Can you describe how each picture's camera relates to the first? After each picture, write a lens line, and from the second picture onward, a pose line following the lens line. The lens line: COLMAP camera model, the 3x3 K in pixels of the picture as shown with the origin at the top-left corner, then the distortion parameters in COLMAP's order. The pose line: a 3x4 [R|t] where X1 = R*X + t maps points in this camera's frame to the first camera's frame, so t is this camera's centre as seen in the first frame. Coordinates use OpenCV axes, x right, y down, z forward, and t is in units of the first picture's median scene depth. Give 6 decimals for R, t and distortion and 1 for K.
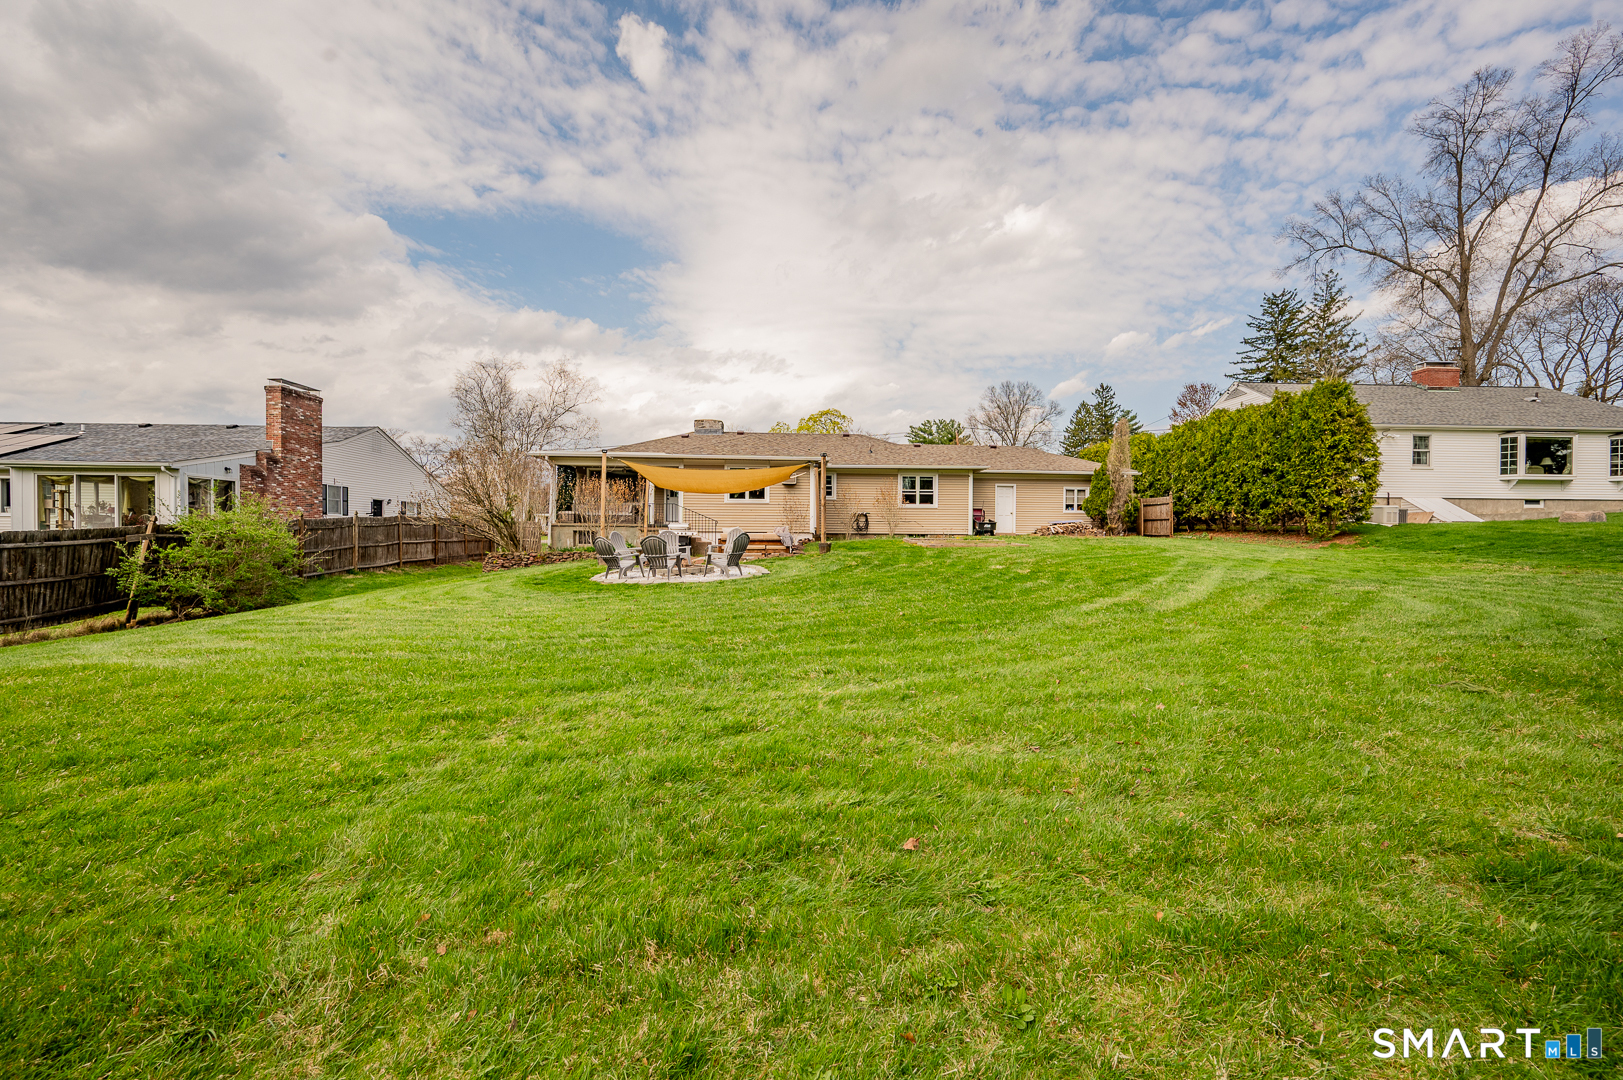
lens RADIAL K [[655.9, 0, 813.5], [0, 655.9, 541.1], [0, 0, 1]] dist [0.002116, -0.000140]
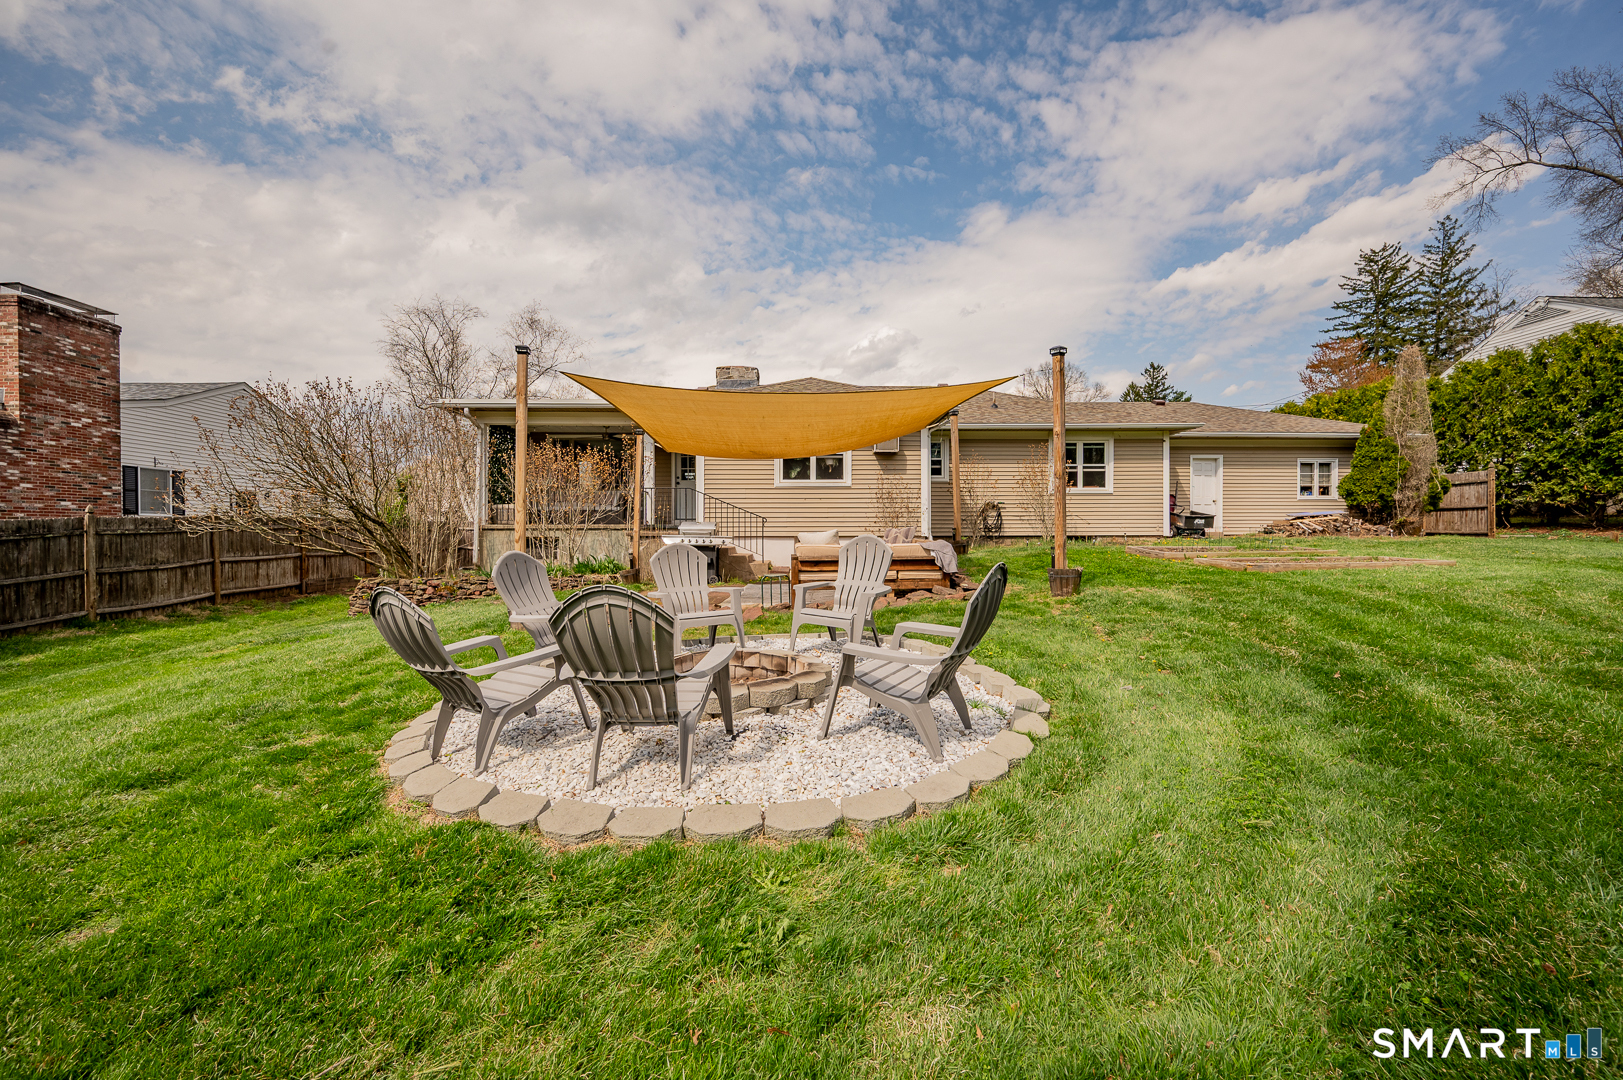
lens RADIAL K [[655.9, 0, 809.4], [0, 655.9, 535.4], [0, 0, 1]] dist [0.002116, -0.000140]
pose [[0.999838, -0.009996, -0.014959, -0.087555], [0.009926, 0.999940, -0.004729, -0.011006], [0.015005, 0.004579, 0.999877, 0.377712]]
